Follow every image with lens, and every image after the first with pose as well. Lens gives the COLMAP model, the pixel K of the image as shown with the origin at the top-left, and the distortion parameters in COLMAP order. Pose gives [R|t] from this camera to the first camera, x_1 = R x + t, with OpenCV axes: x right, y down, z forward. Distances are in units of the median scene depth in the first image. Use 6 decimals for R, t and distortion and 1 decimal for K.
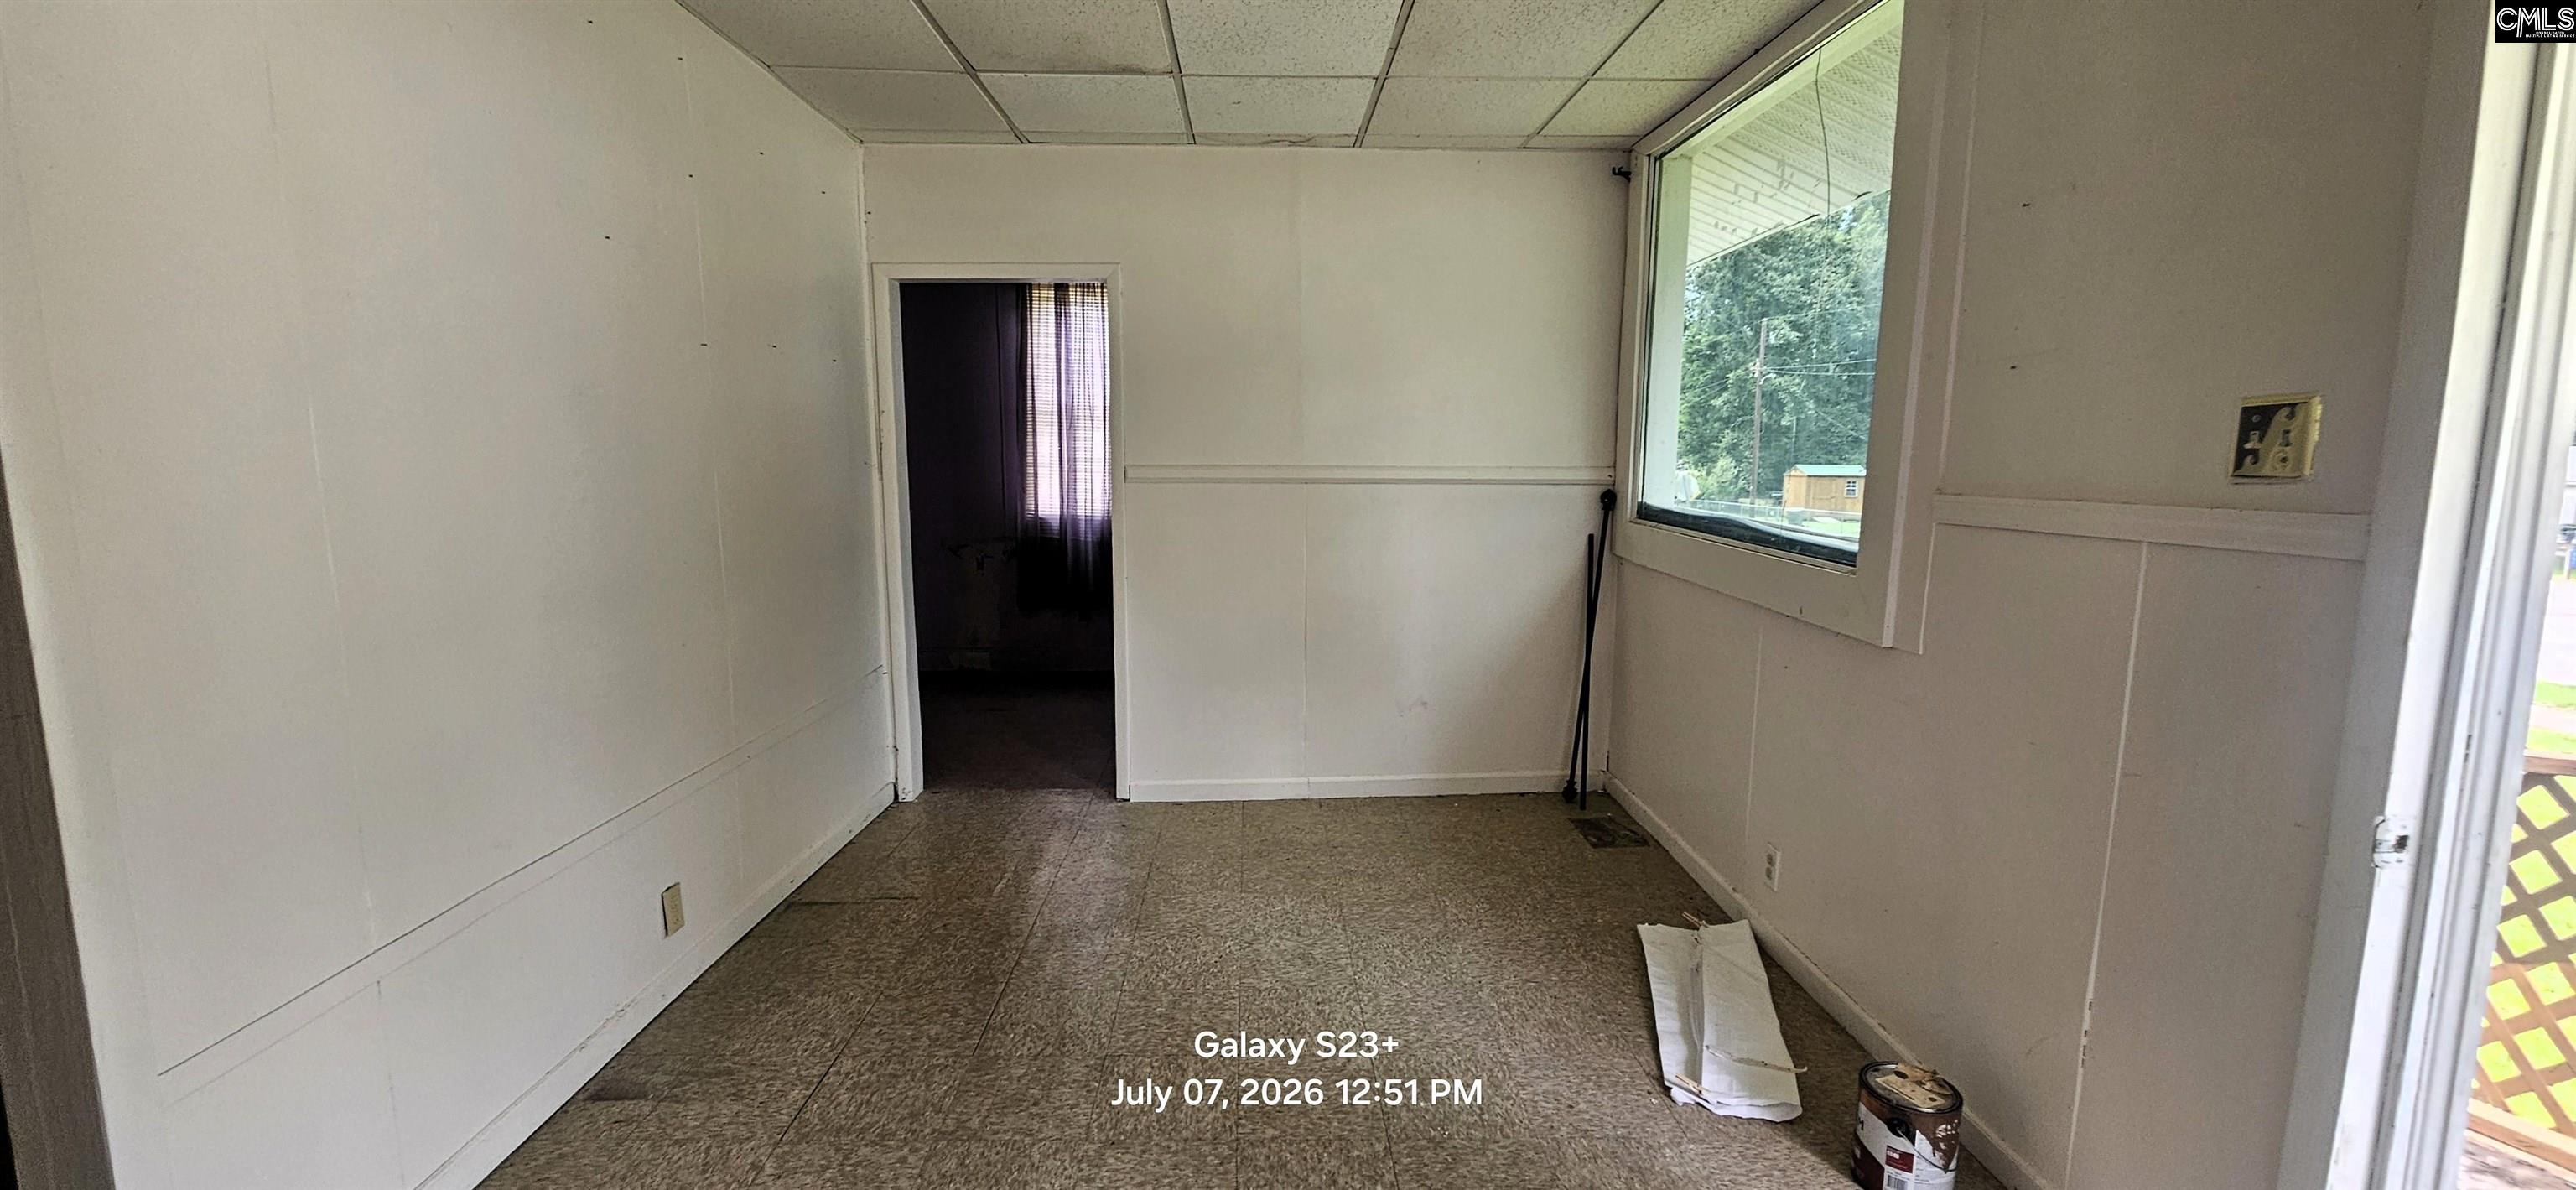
lens RADIAL K [[1053.9, 0, 1284.7], [0, 1053.9, 599.8], [0, 0, 1]] dist [-0.001633, 0.002997]
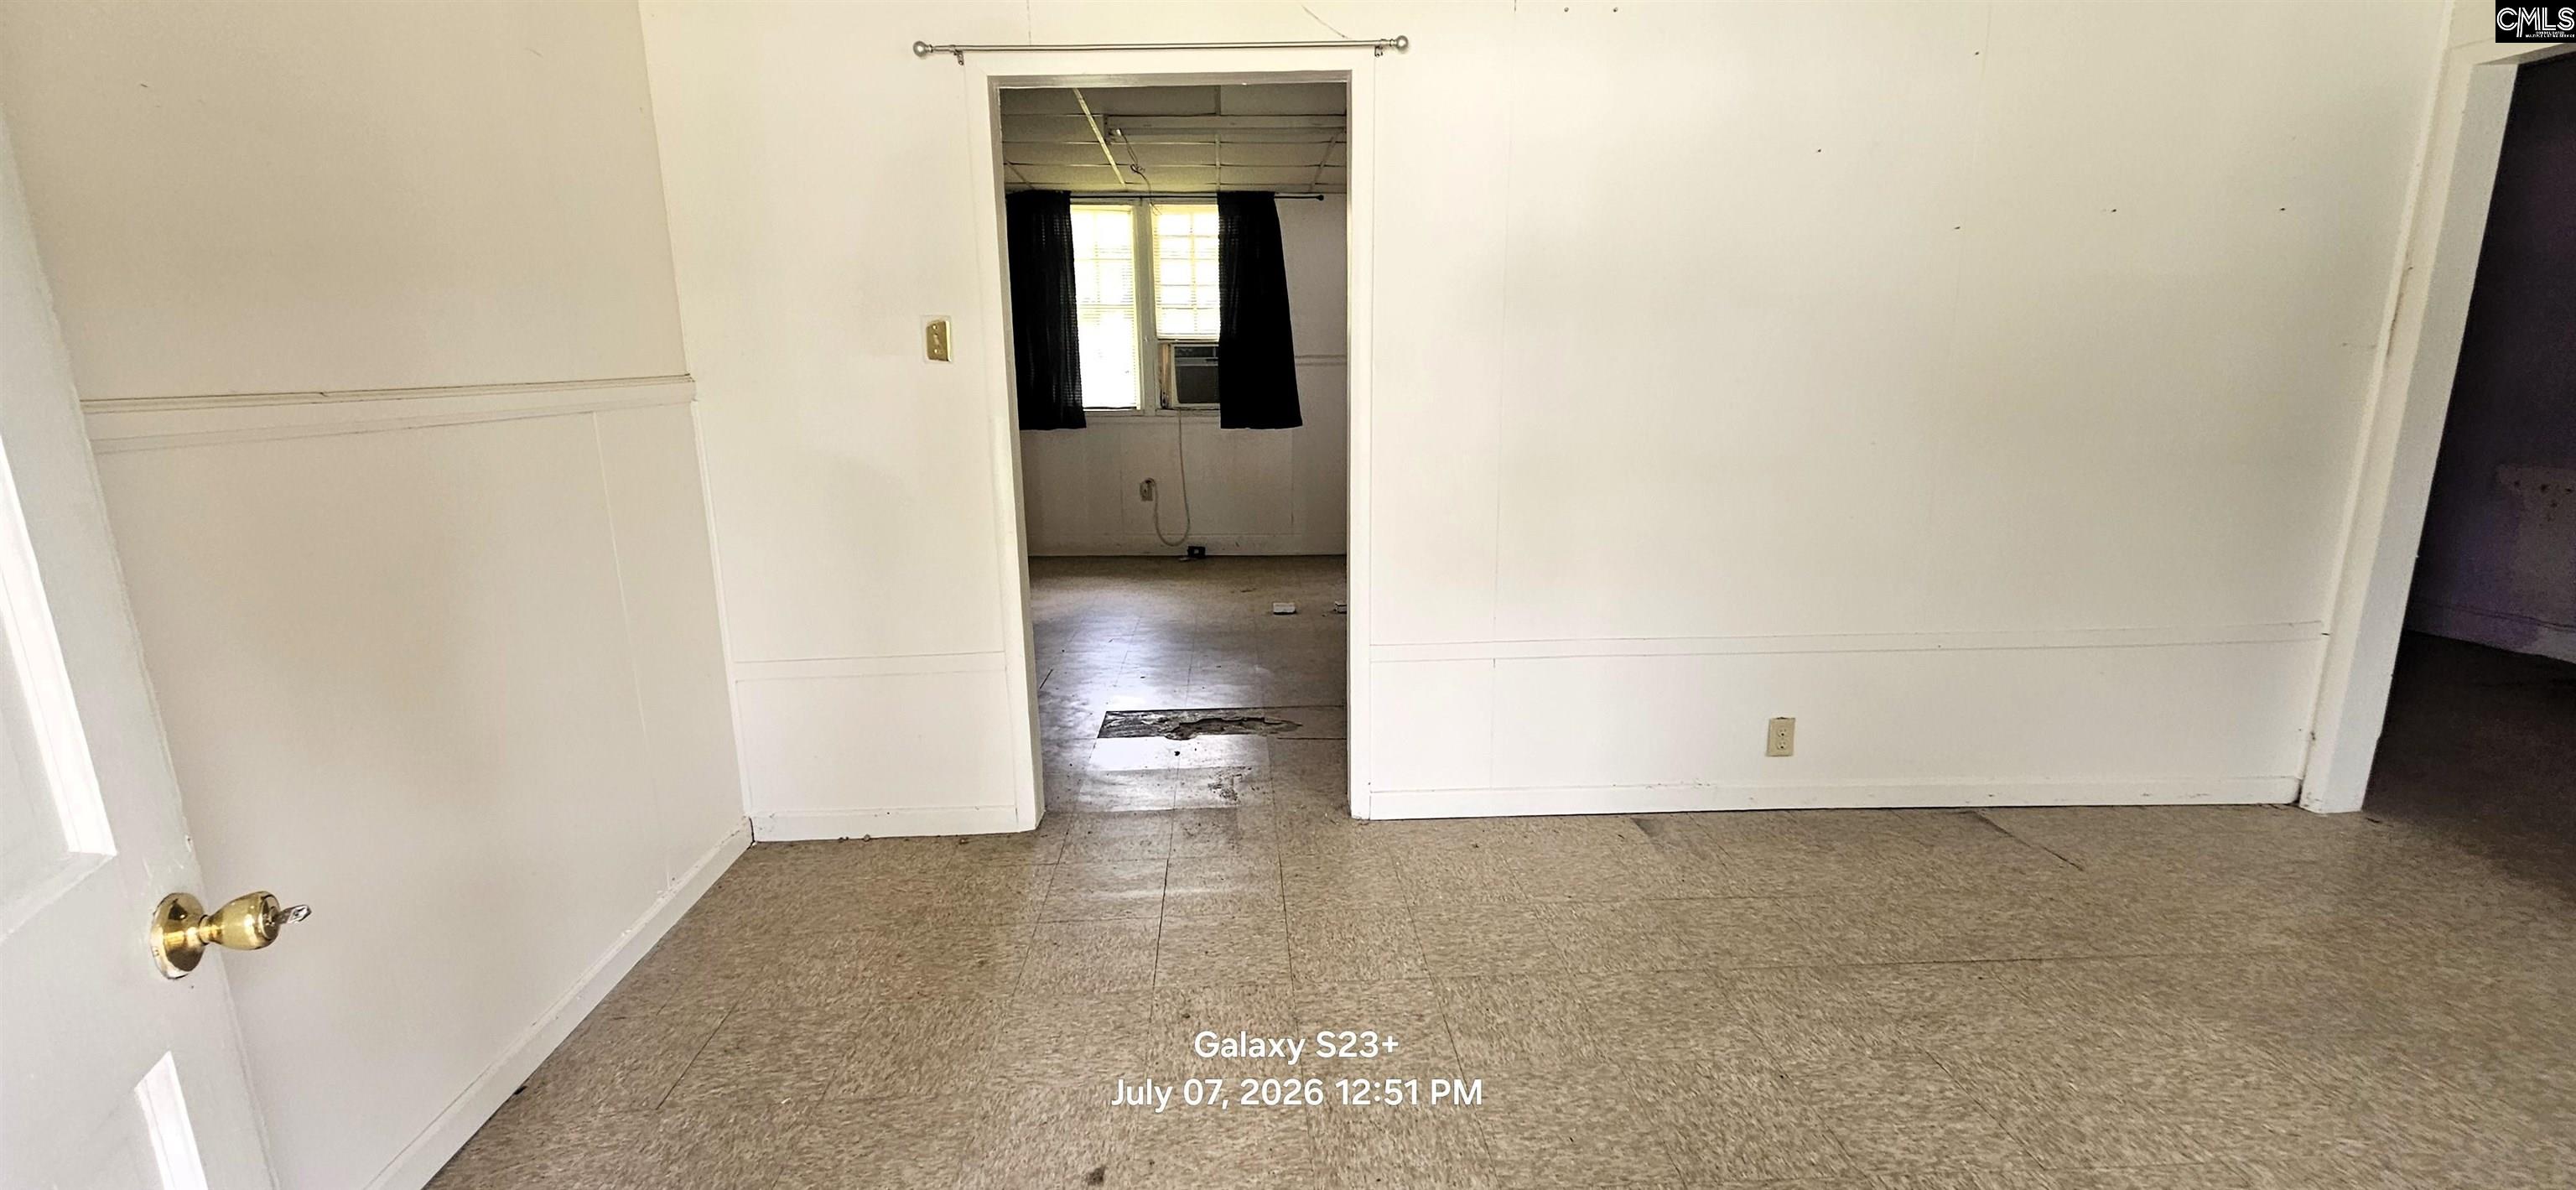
lens RADIAL K [[1053.9, 0, 1284.7], [0, 1053.9, 599.8], [0, 0, 1]] dist [-0.001633, 0.002997]
pose [[-0.001905, 0.191698, -0.981452, 0.442312], [-0.117036, 0.974666, 0.190599, -0.012598], [0.993126, 0.115228, 0.020579, 0.331421]]
